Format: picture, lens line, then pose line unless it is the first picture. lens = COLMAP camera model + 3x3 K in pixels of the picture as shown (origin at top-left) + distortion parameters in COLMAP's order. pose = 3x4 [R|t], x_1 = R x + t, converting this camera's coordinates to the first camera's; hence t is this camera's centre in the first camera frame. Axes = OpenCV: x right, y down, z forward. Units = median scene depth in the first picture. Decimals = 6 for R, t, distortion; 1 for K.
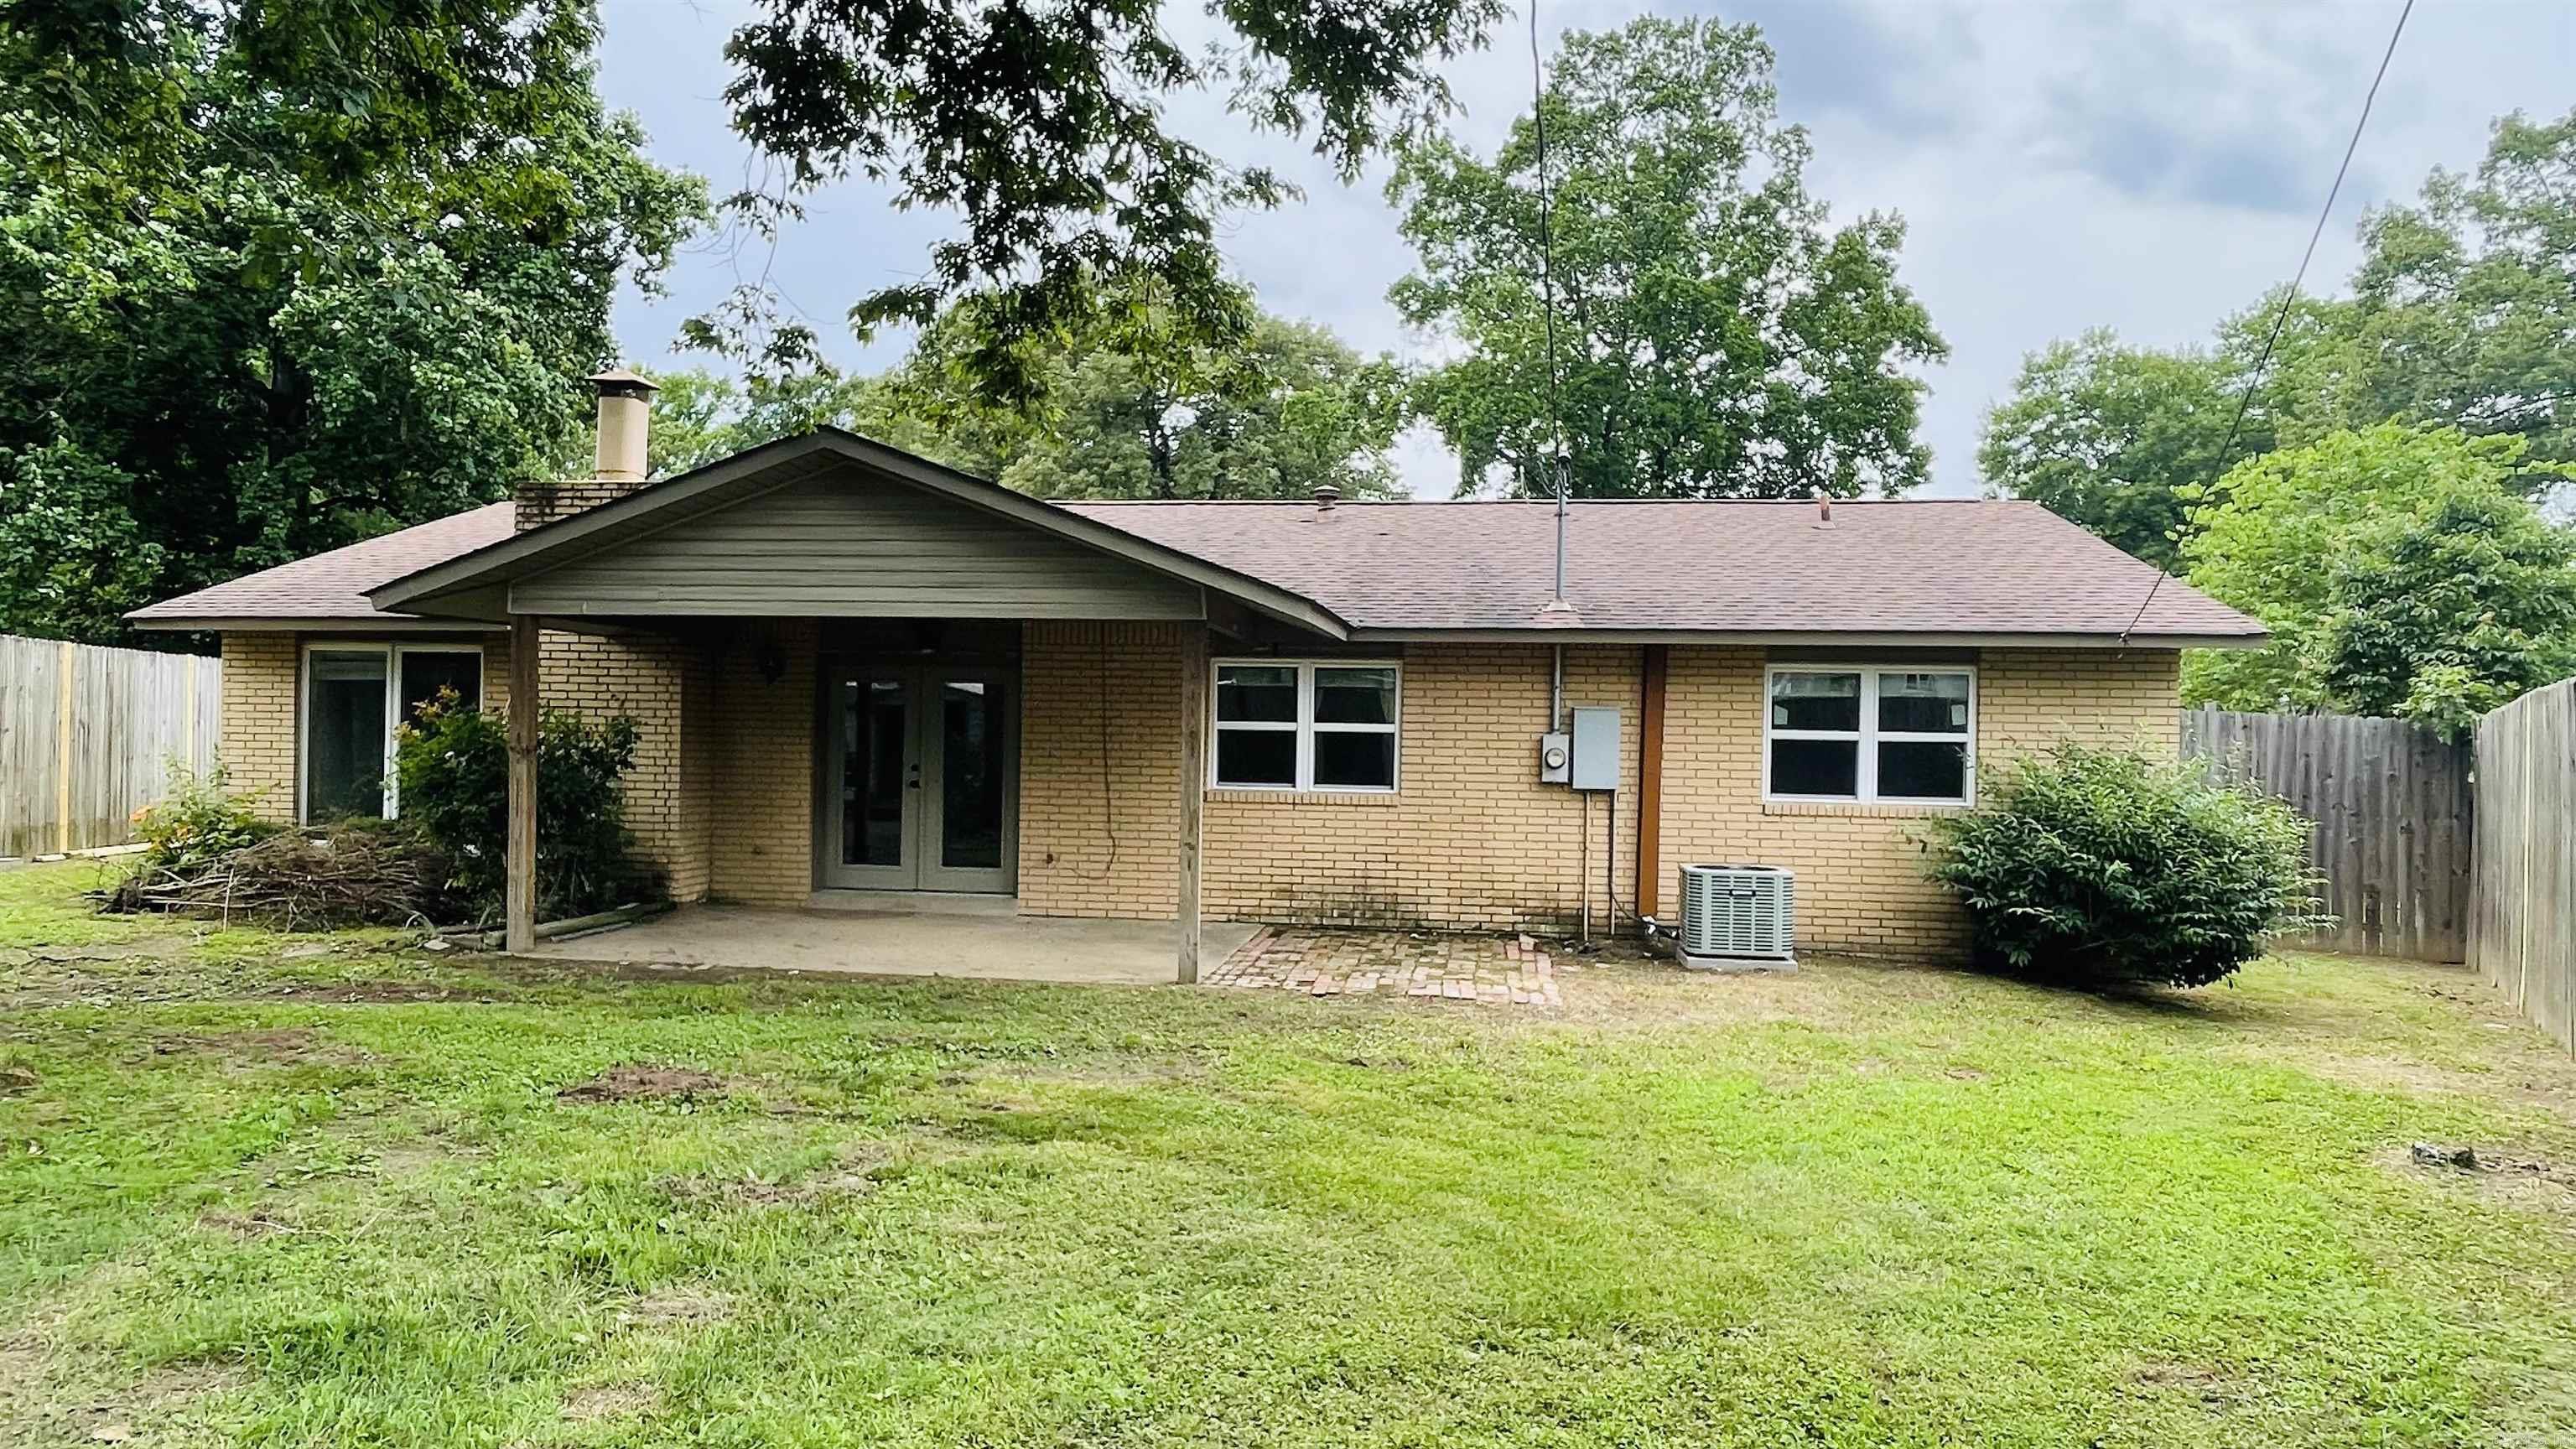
lens RADIAL K [[1746.0, 0, 1287.5], [0, 1746.0, 723.6], [0, 0, 1]] dist [0.002926, 0.001906]
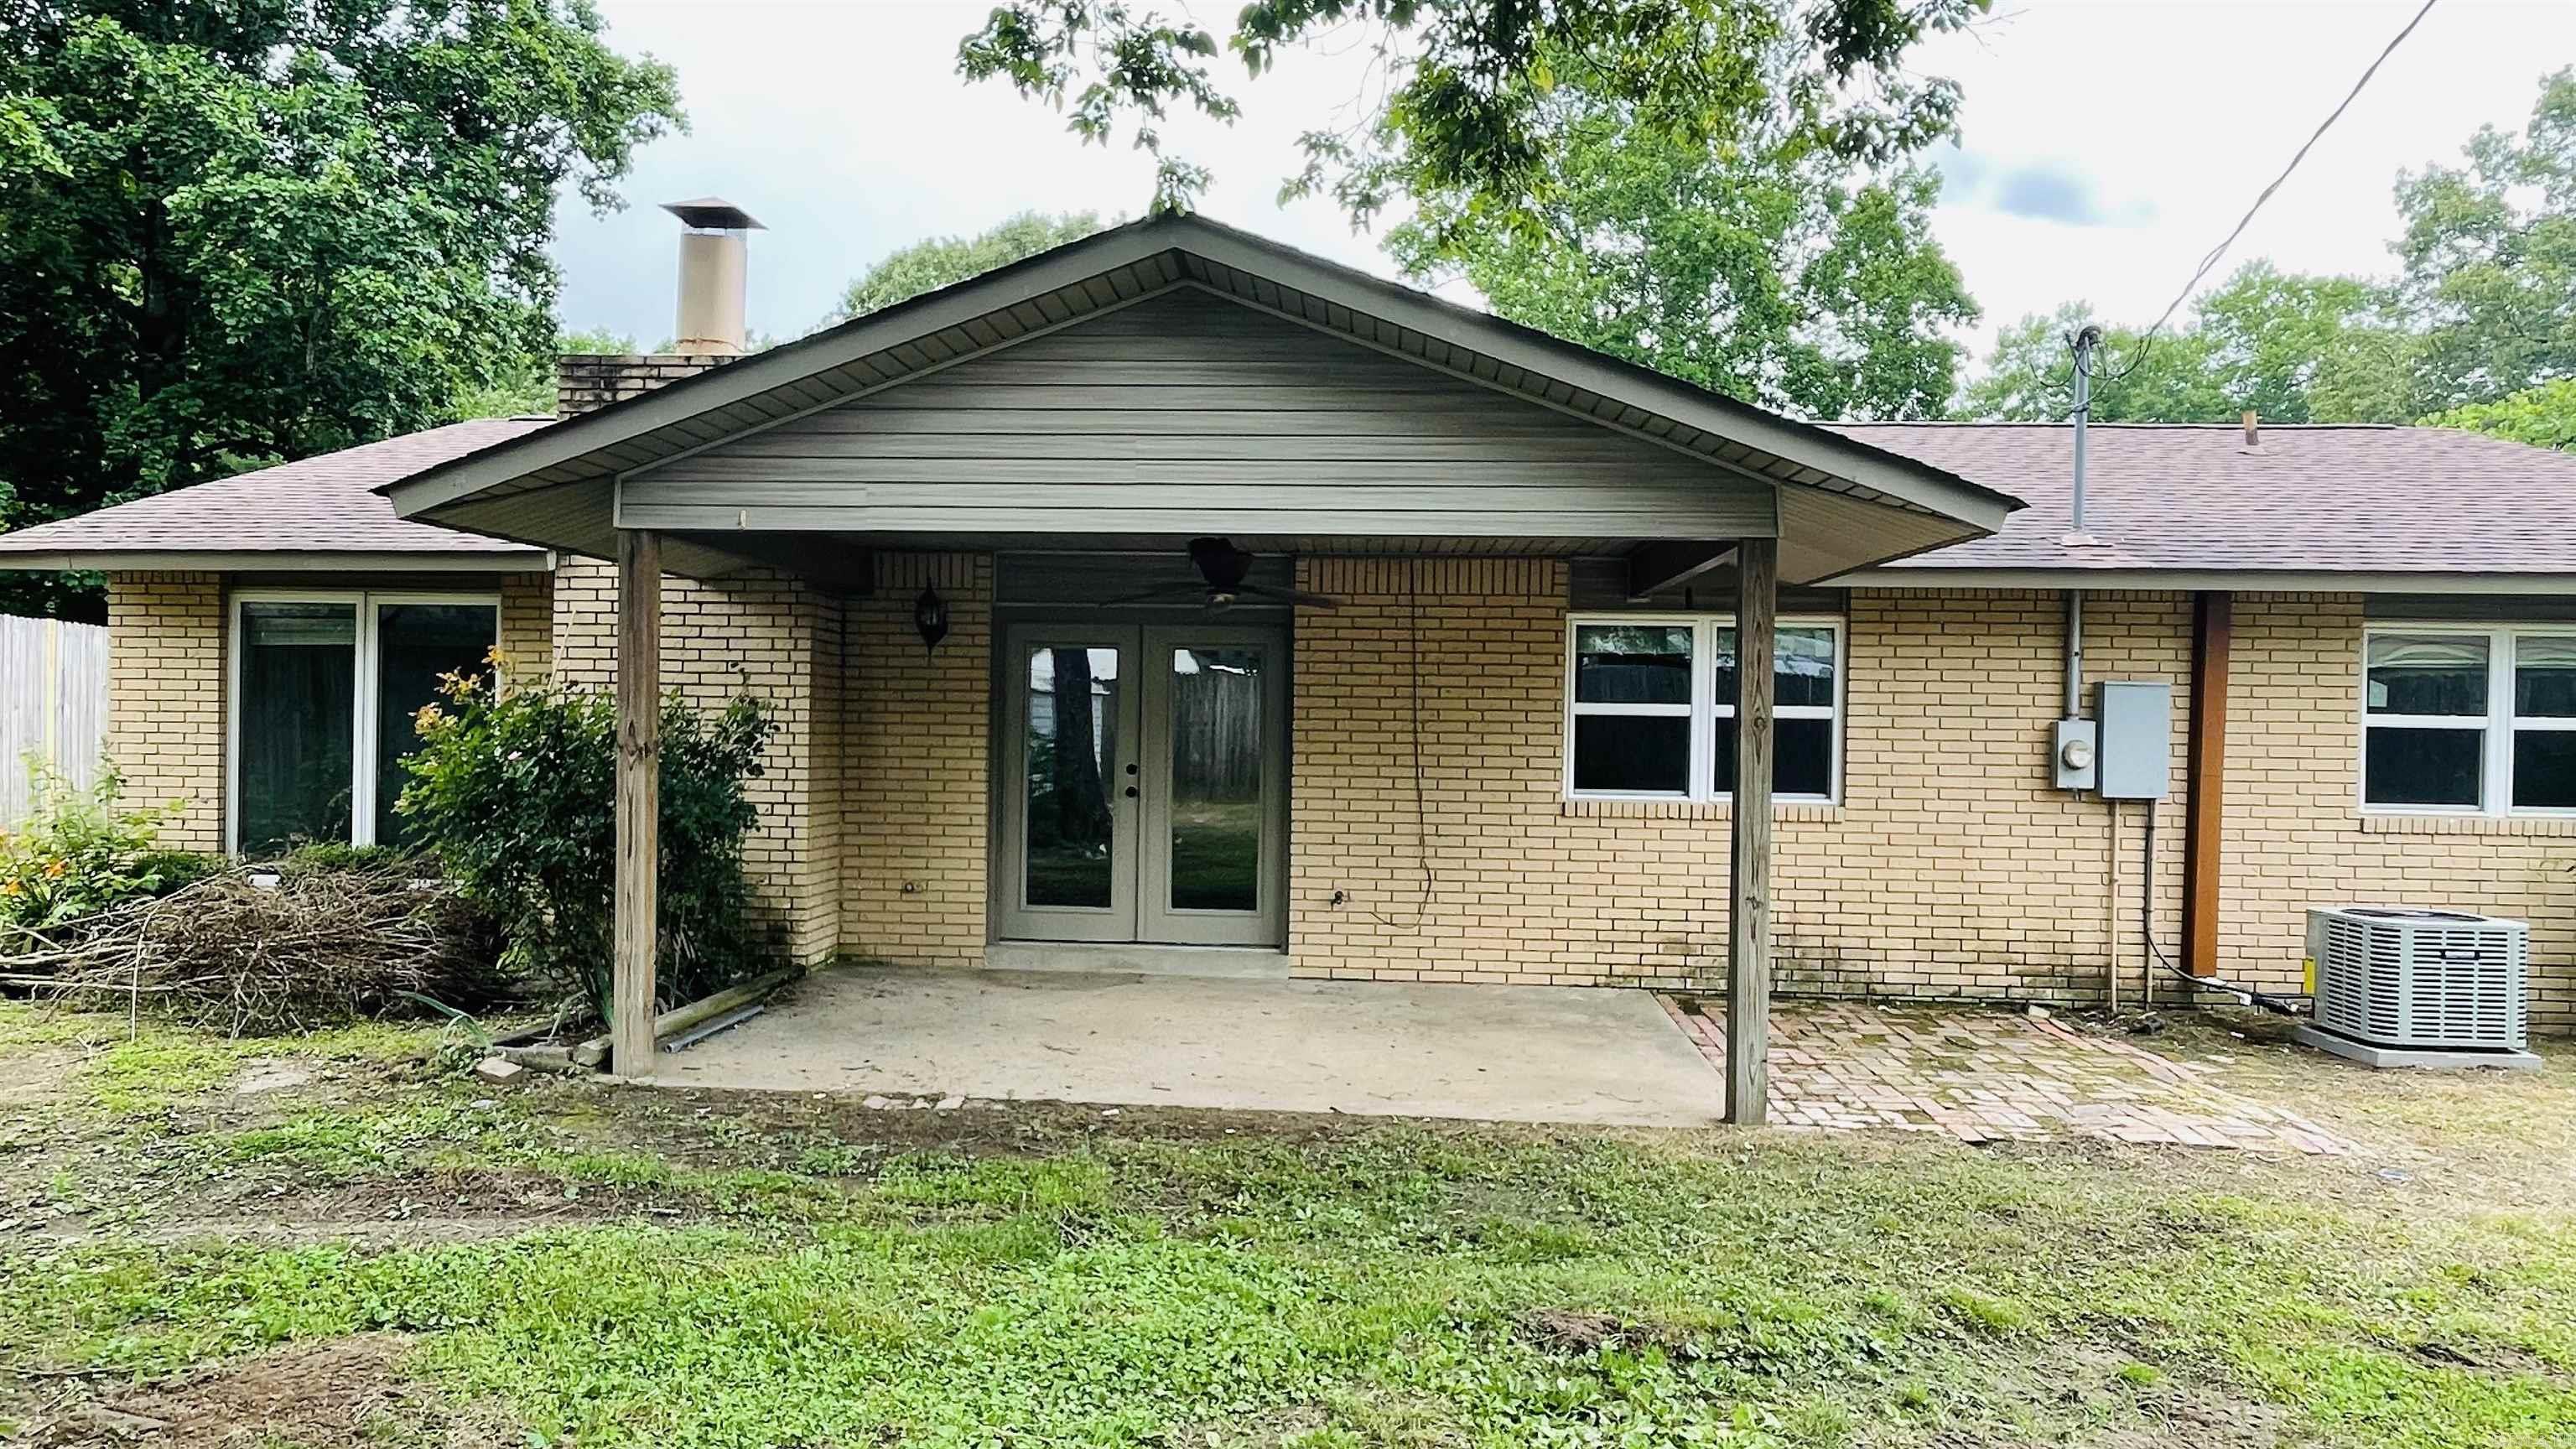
lens RADIAL K [[1746.0, 0, 1287.5], [0, 1746.0, 723.6], [0, 0, 1]] dist [0.002926, 0.001906]
pose [[0.998125, -0.001451, 0.061185, -0.199026], [0.000943, 0.999965, 0.008332, 0.001057], [-0.061195, -0.008258, 0.998092, 0.299116]]
